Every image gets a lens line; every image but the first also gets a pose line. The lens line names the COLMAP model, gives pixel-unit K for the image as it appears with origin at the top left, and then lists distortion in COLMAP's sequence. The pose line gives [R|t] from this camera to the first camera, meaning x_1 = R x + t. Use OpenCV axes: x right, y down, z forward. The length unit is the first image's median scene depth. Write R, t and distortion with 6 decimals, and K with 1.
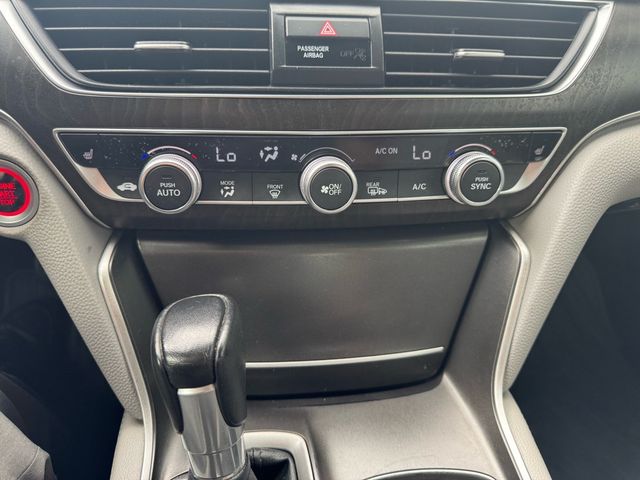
lens RADIAL K [[454.6, 0, 310.7], [0, 454.6, 237.2], [0, 0, 1]] dist [0.030449, -0.040974]
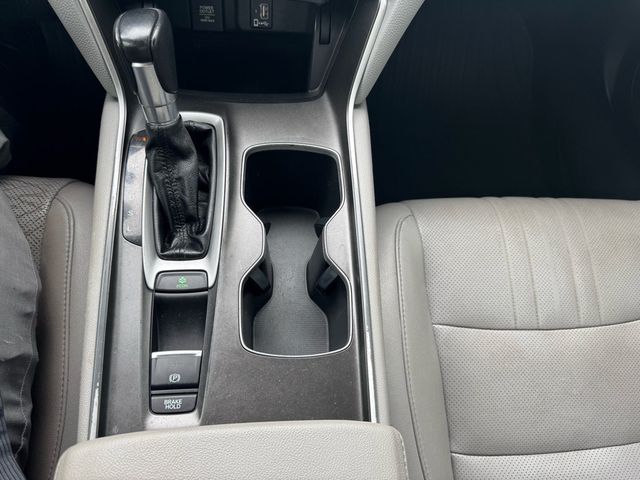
lens RADIAL K [[454.6, 0, 316.9], [0, 454.6, 233.5], [0, 0, 1]] dist [0.030449, -0.040974]
pose [[0.996780, 0.066795, 0.044358, 0.360251], [-0.079680, 0.887001, 0.454842, 0.056270], [-0.008964, -0.456912, 0.889467, -0.810256]]
